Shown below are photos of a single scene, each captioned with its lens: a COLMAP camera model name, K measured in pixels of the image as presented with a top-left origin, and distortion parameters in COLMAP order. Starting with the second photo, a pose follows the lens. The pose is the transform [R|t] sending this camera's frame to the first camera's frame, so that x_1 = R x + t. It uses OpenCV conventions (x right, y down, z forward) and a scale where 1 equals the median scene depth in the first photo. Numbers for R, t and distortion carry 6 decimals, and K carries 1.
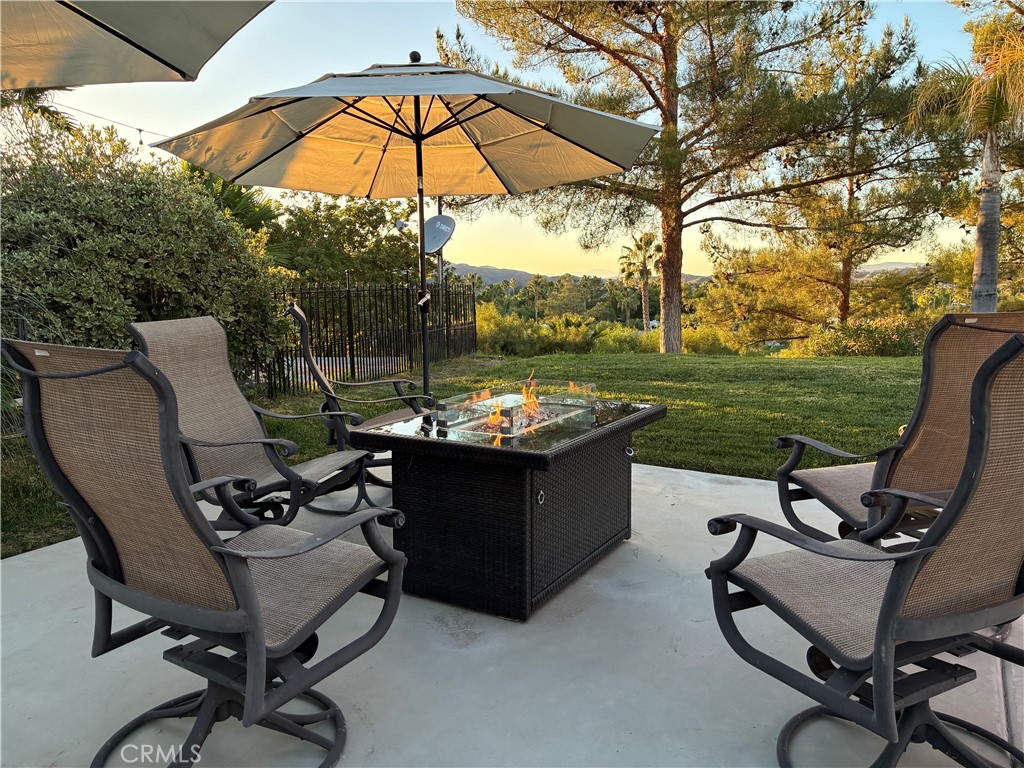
lens RADIAL K [[774.4, 0, 511.7], [0, 774.4, 377.3], [0, 0, 1]] dist [0.047822, -0.059094]
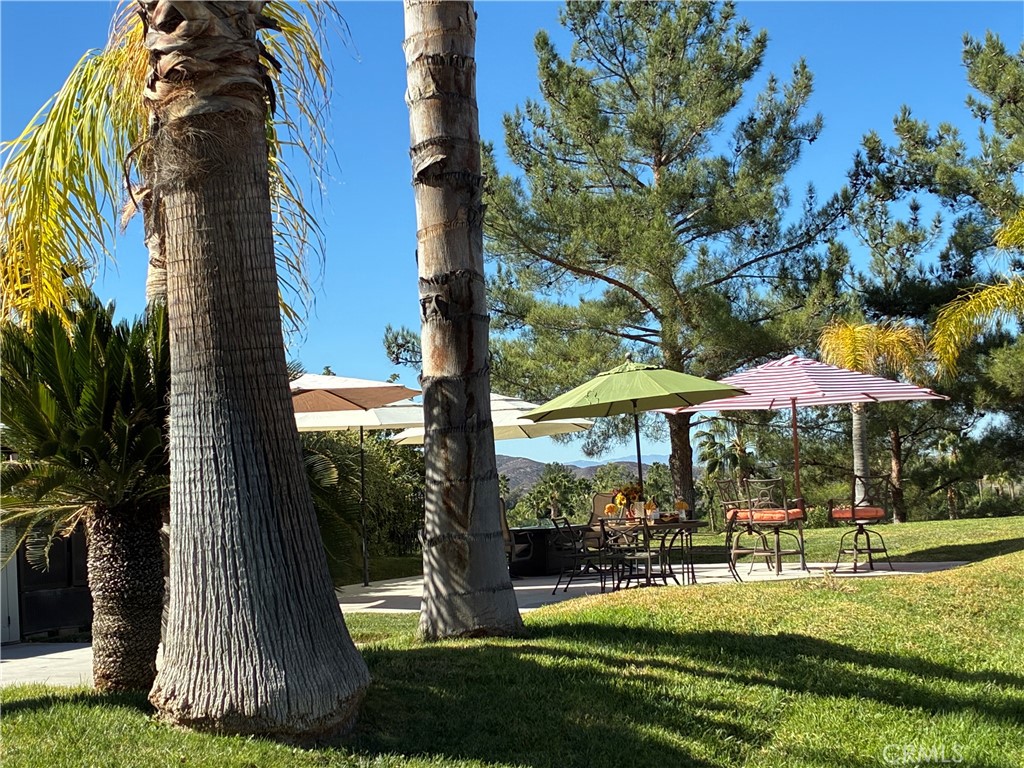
lens RADIAL K [[1767.8, 0, 513.3], [0, 1767.8, 373.5], [0, 0, 1]] dist [0.119227, 0.000000]
pose [[0.999210, -0.038264, 0.010783, -0.042849], [0.039593, 0.982228, -0.183467, 0.196651], [-0.003571, 0.183748, 0.982967, -1.632949]]
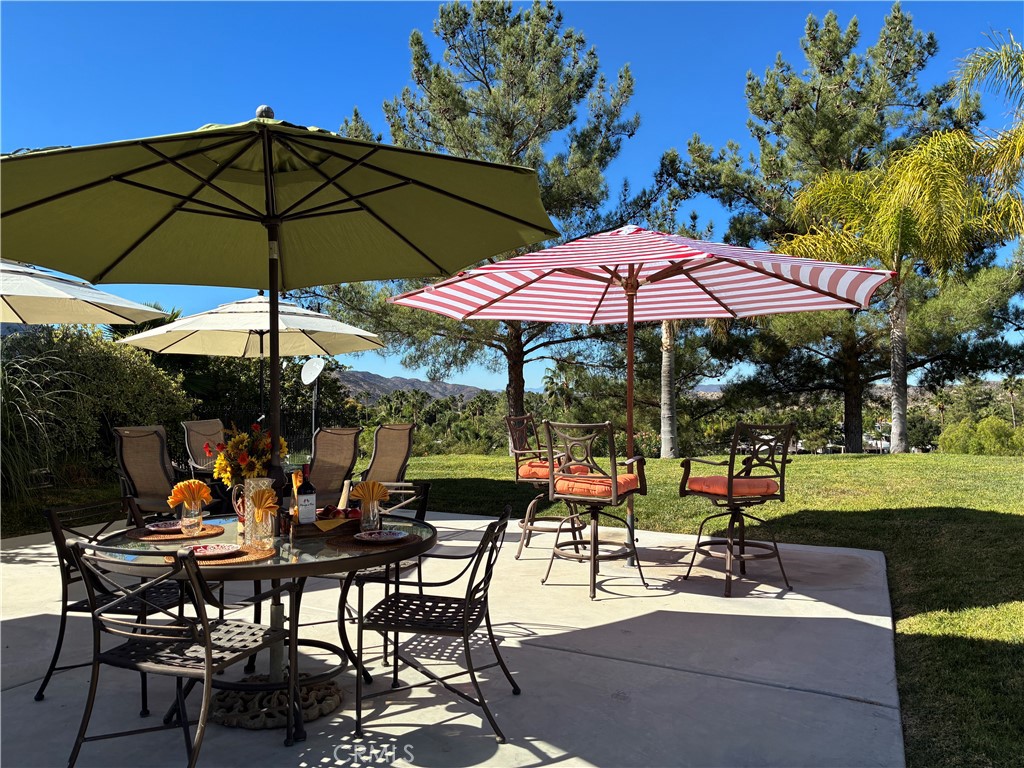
lens RADIAL K [[774.4, 0, 511.0], [0, 774.4, 380.3], [0, 0, 1]] dist [0.047822, -0.059094]
pose [[0.998023, 0.009348, 0.062153, 0.148974], [-0.000265, 0.989495, -0.144568, 0.032277], [-0.062851, 0.144266, 0.987541, -0.361168]]
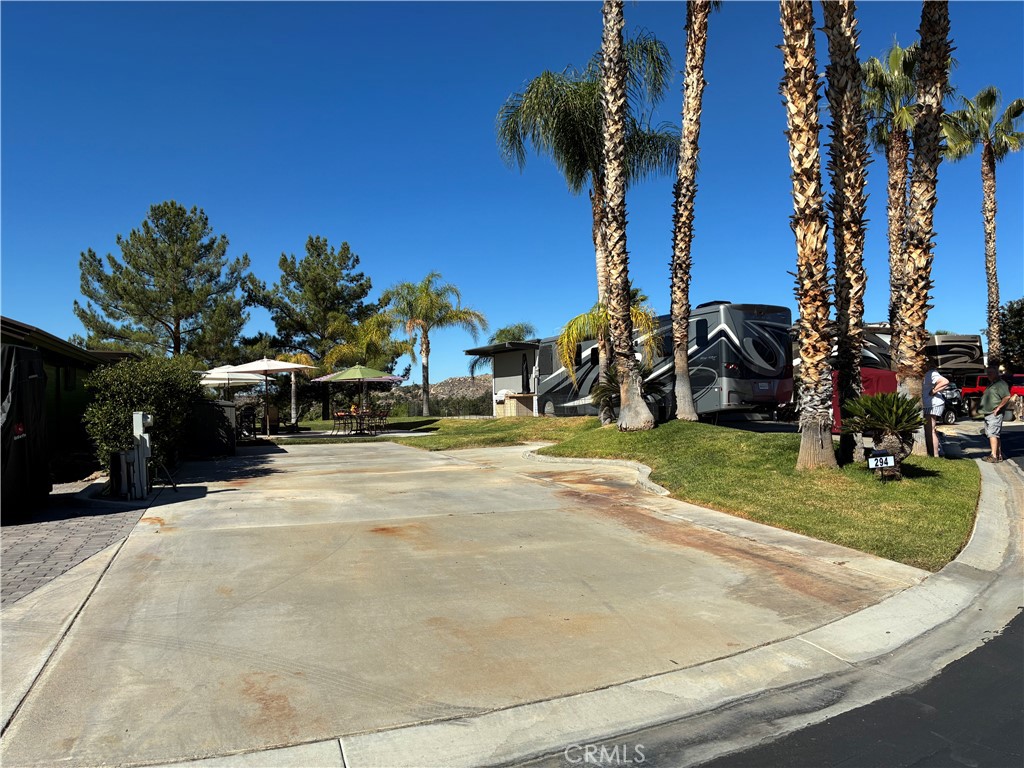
lens RADIAL K [[774.4, 0, 508.8], [0, 774.4, 390.6], [0, 0, 1]] dist [0.047822, -0.059094]
pose [[0.632070, 0.012098, 0.774816, -1.397920], [0.103106, 0.989675, -0.099563, 0.247166], [-0.768021, 0.142819, 0.624297, -1.835755]]
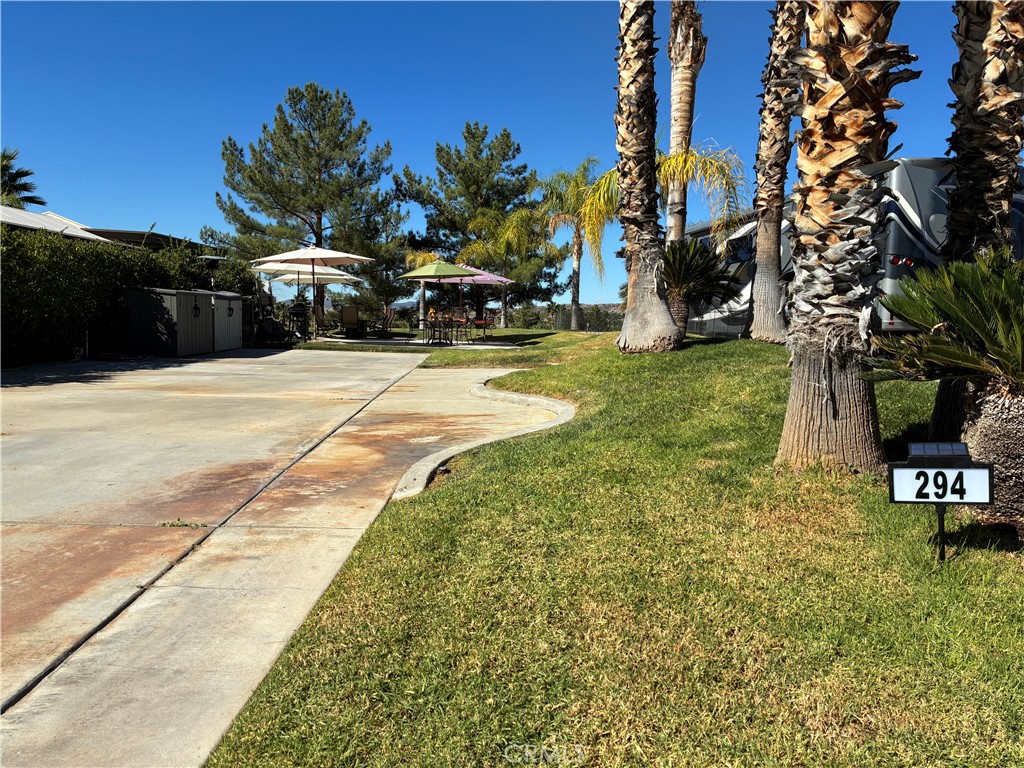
lens RADIAL K [[774.4, 0, 512.1], [0, 774.4, 389.0], [0, 0, 1]] dist [0.047822, -0.059094]
pose [[0.837839, -0.015449, 0.545699, -0.801487], [0.029596, 0.999415, -0.017145, 0.250934], [-0.545115, 0.030515, 0.837806, -1.749119]]
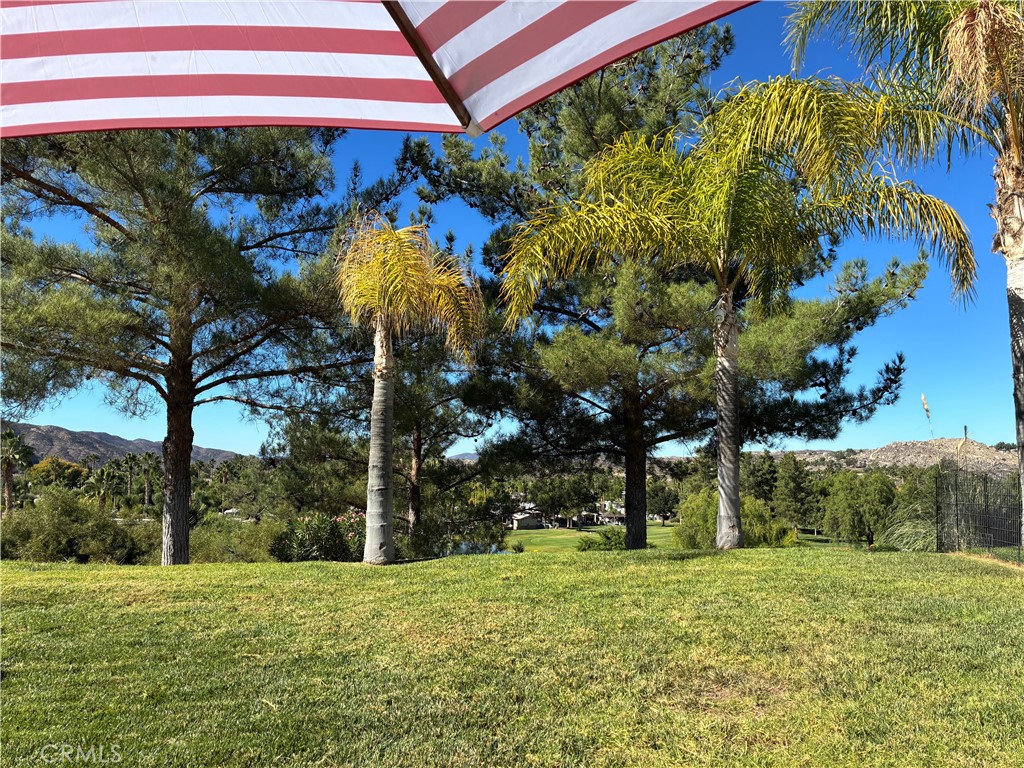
lens RADIAL K [[774.4, 0, 509.0], [0, 774.4, 387.8], [0, 0, 1]] dist [0.047822, -0.059094]
pose [[0.936867, 0.055632, 0.345231, 0.316221], [0.021947, 0.975963, -0.216830, -0.015937], [-0.348995, 0.210717, 0.913127, 0.079842]]
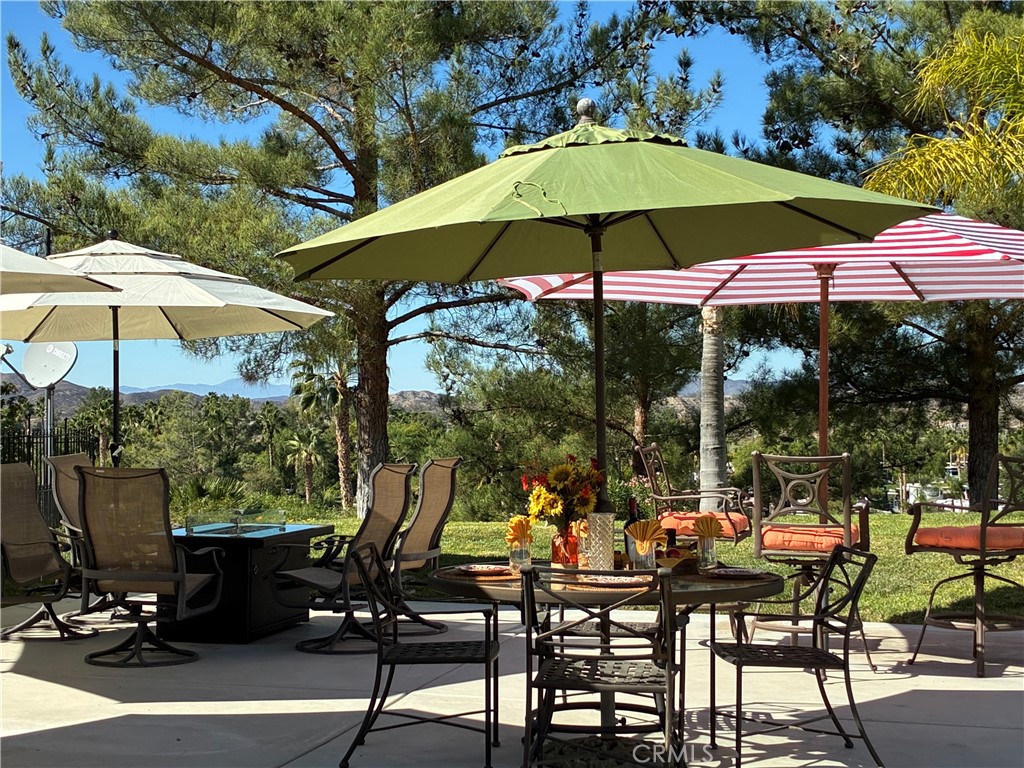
lens RADIAL K [[1767.8, 0, 505.3], [0, 1767.8, 383.5], [0, 0, 1]] dist [0.119227, 0.000000]
pose [[0.966676, 0.014107, 0.255613, -0.092314], [0.020811, 0.990846, -0.133386, 0.060277], [-0.255154, 0.134260, 0.957534, -0.619441]]
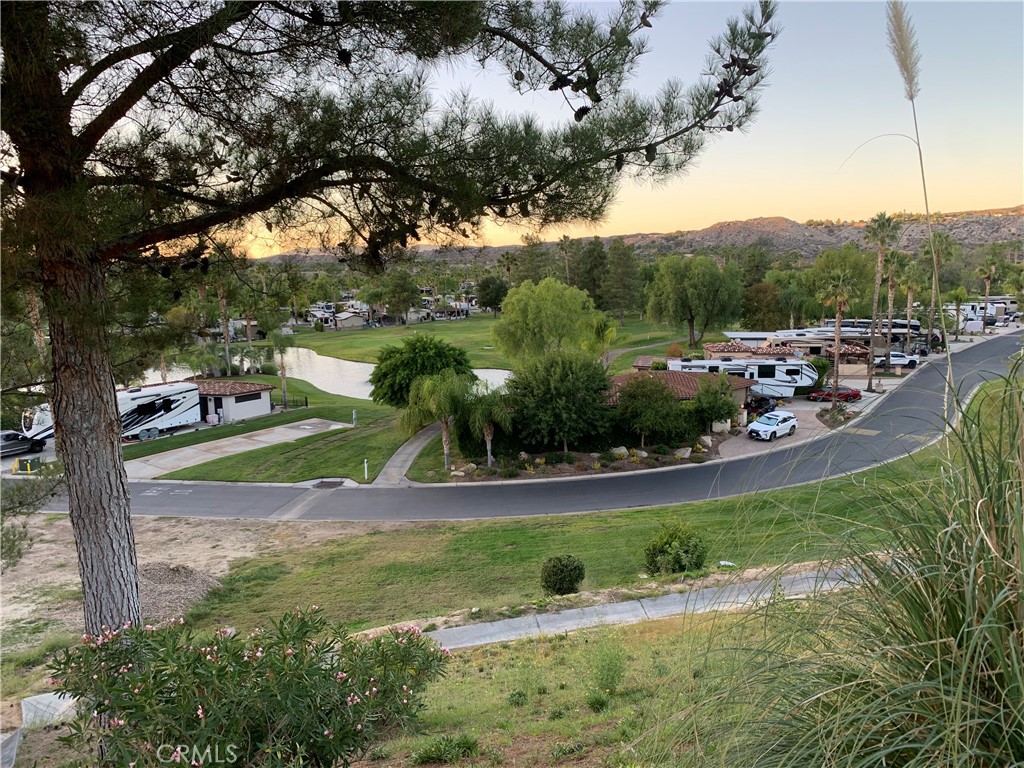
lens RADIAL K [[780.5, 0, 502.0], [0, 780.5, 374.3], [0, 0, 1]] dist [0.051504, -0.056888]
pose [[0.853076, -0.090240, 0.513924, 0.937427], [0.081499, 0.995887, 0.039587, -0.125831], [-0.515383, 0.008114, 0.856922, 0.676352]]
